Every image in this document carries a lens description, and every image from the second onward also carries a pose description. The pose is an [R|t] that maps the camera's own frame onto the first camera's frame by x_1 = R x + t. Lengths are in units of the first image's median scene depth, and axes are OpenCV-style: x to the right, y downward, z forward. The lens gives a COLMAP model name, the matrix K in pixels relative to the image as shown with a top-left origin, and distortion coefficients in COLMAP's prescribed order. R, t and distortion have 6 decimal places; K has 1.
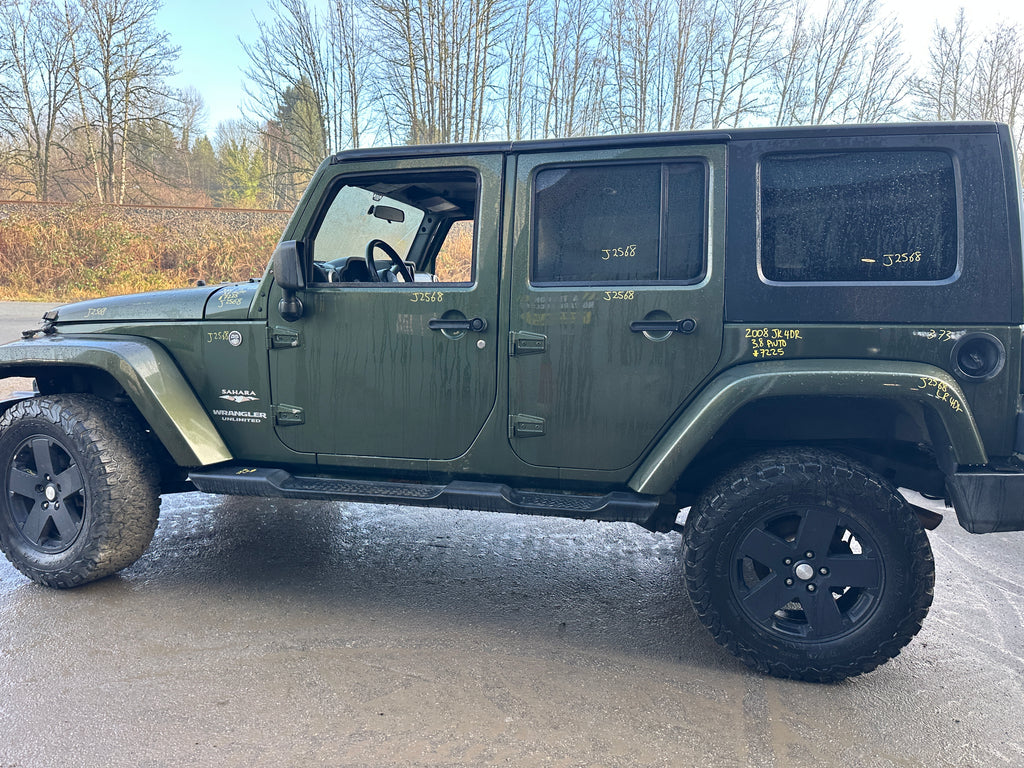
lens RADIAL K [[722.9, 0, 513.8], [0, 722.9, 378.5], [0, 0, 1]] dist [0.025782, -0.027919]
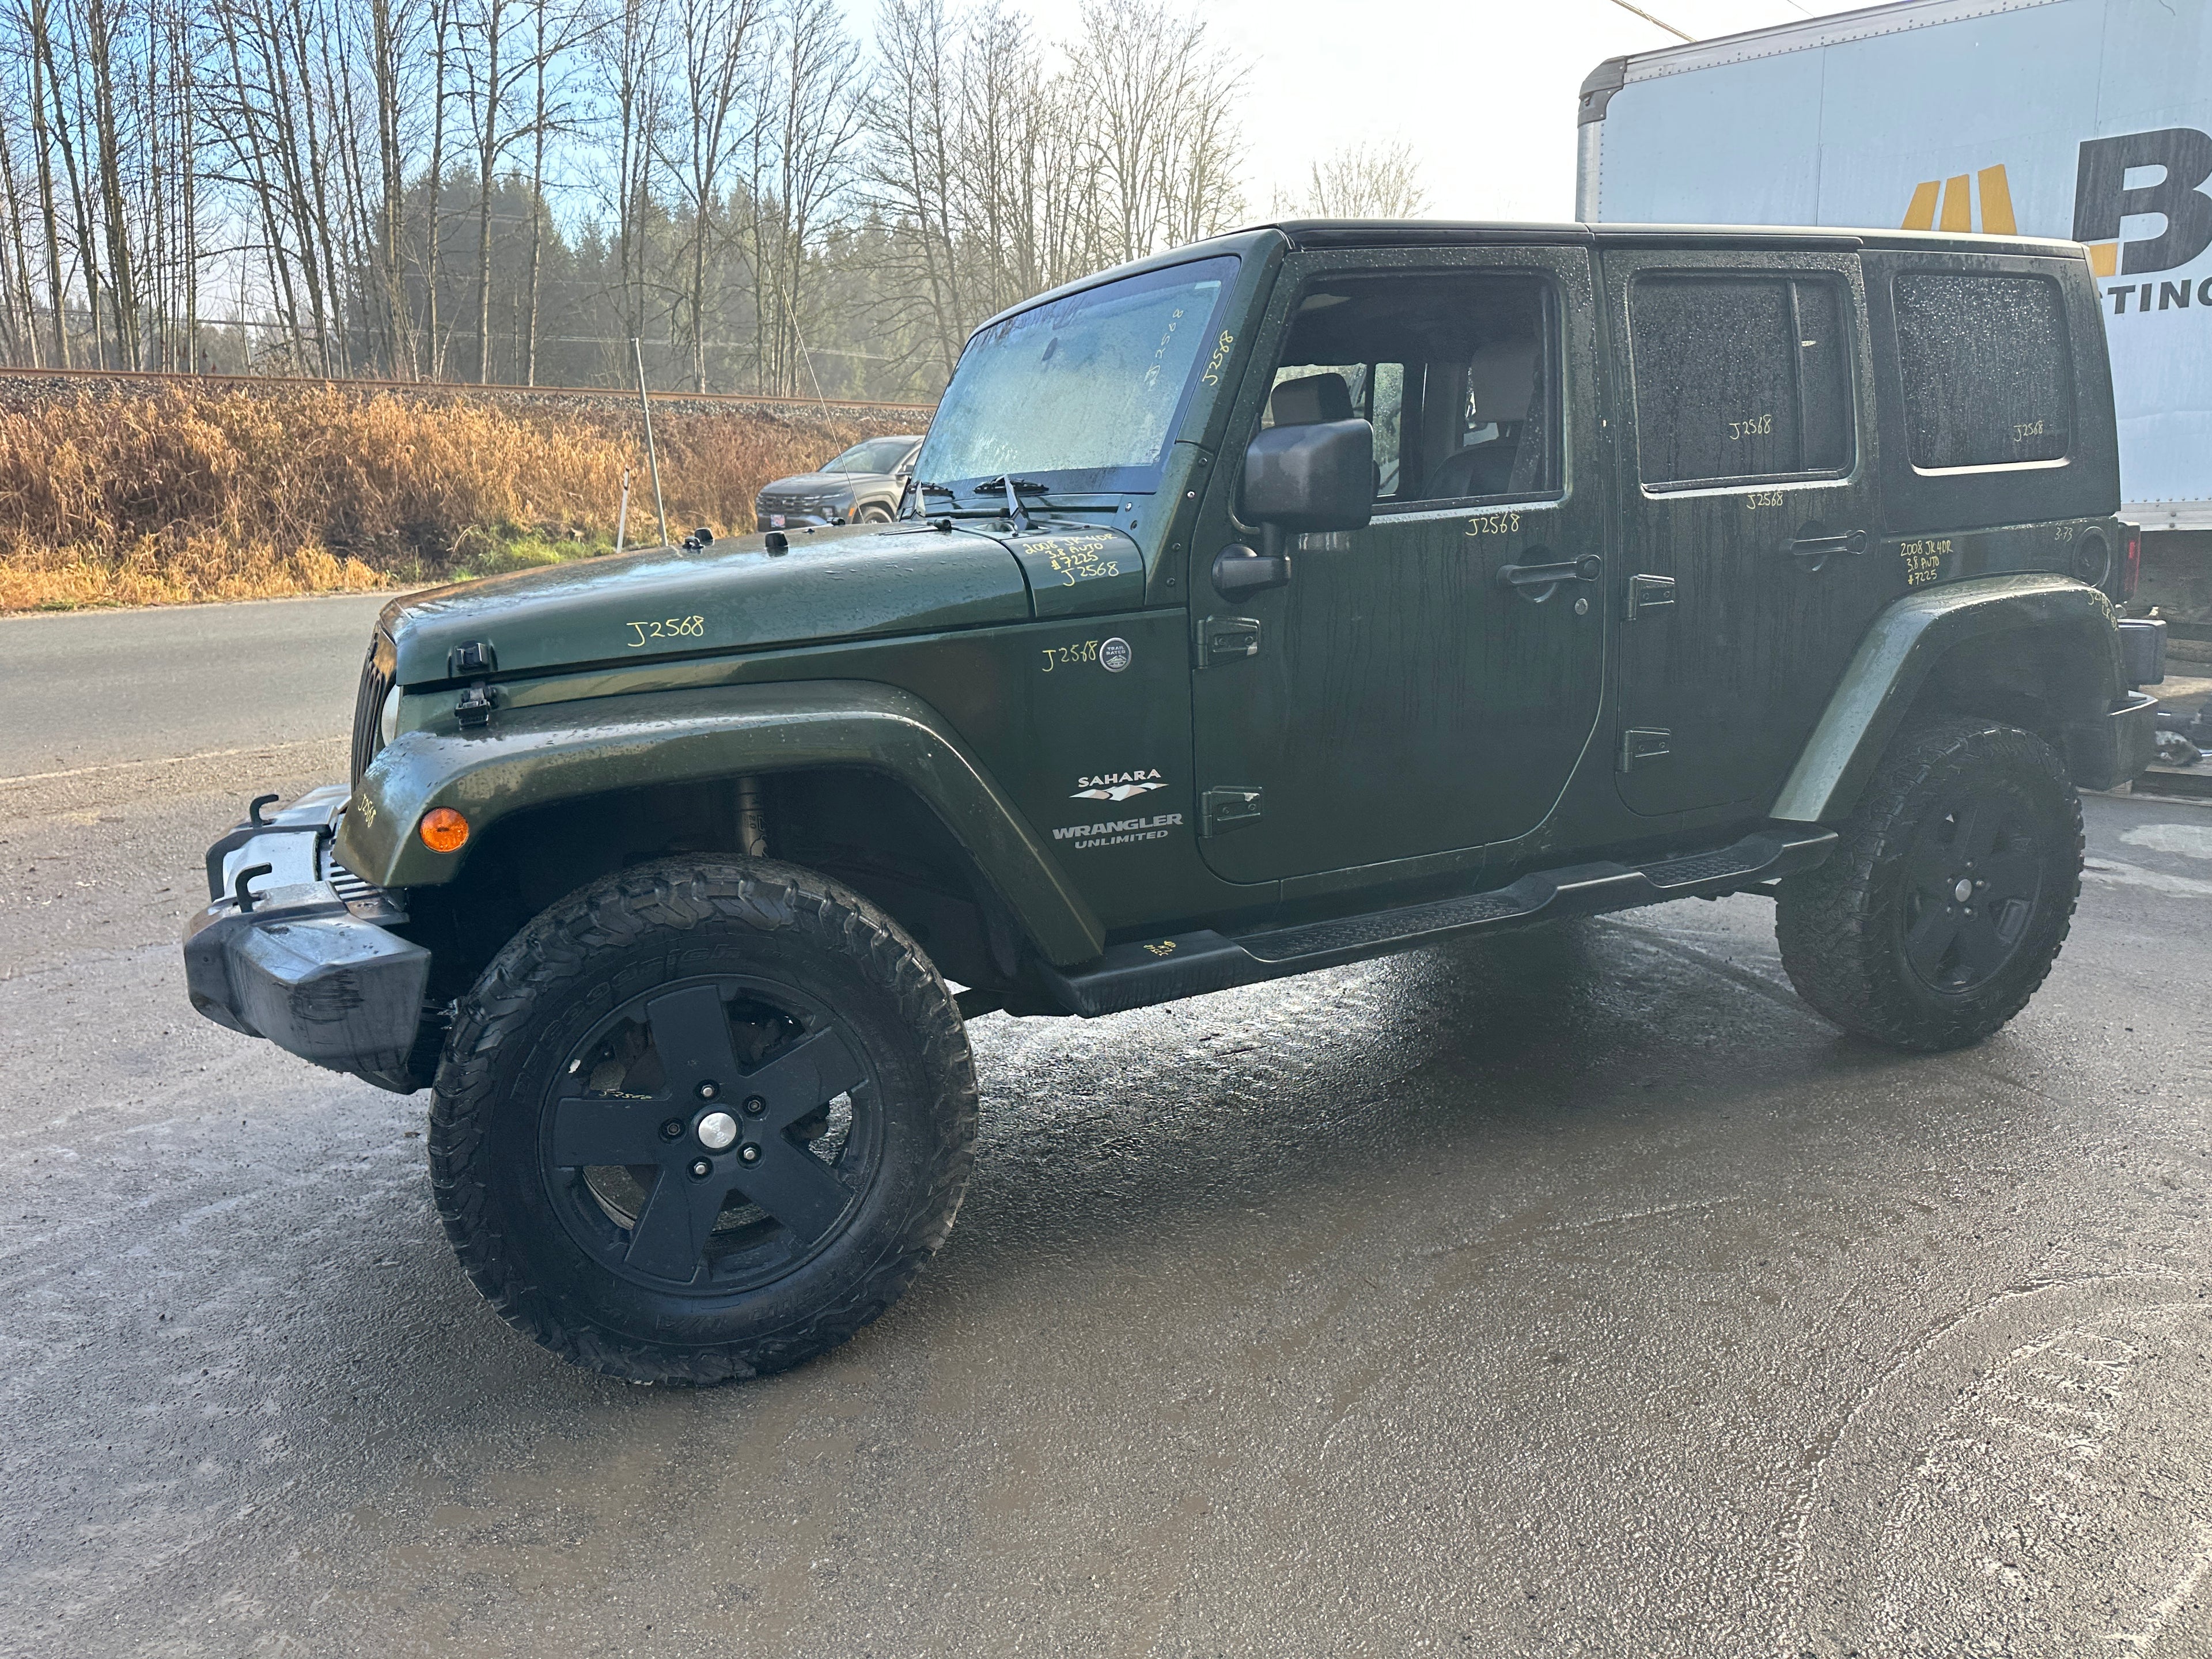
lens RADIAL K [[1561.5, 0, 1109.8], [0, 1561.5, 817.7], [0, 0, 1]] dist [0.025782, -0.027919]
pose [[0.781088, -0.167783, 0.601456, -0.930384], [0.131257, 0.985820, 0.104546, -0.054488], [-0.610469, -0.002714, 0.792036, 0.256756]]
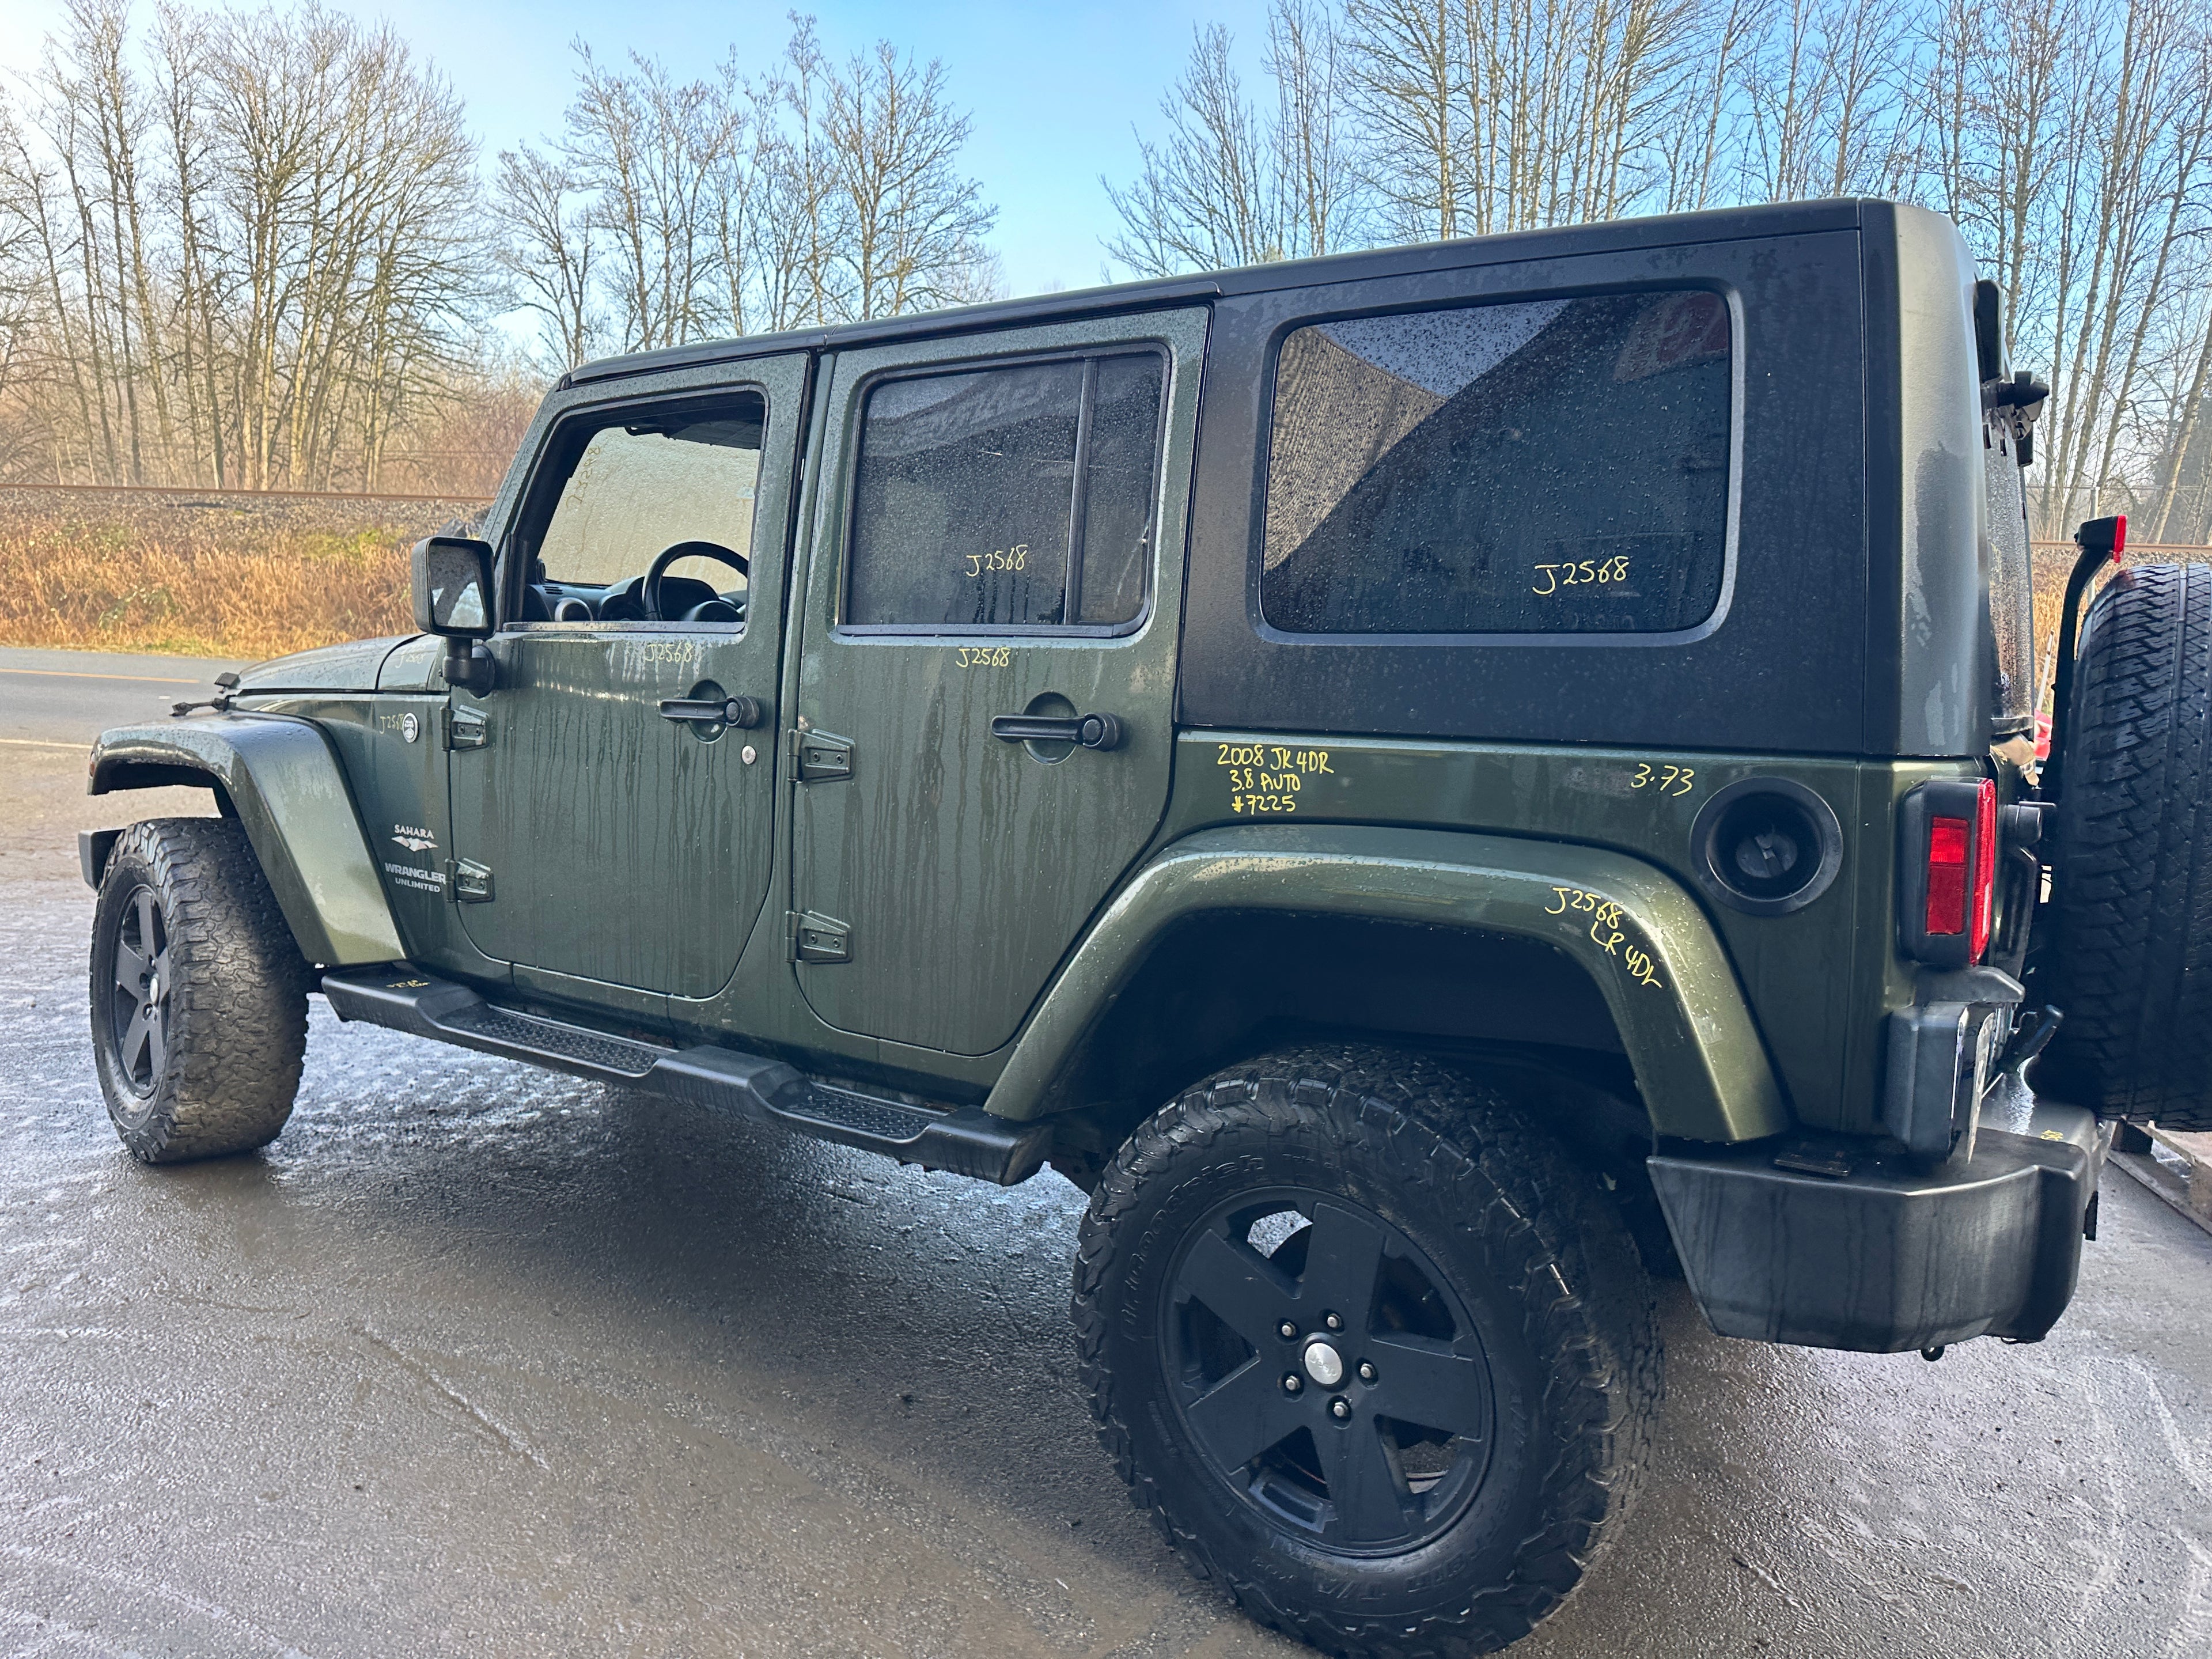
lens RADIAL K [[1554.7, 0, 1109.3], [0, 1554.7, 808.7], [0, 0, 1]] dist [0.054042, -0.065748]
pose [[0.932323, 0.059050, -0.356773, 0.477796], [-0.075042, 0.996694, -0.031137, 0.000751], [0.353755, 0.055803, 0.933672, 0.123148]]
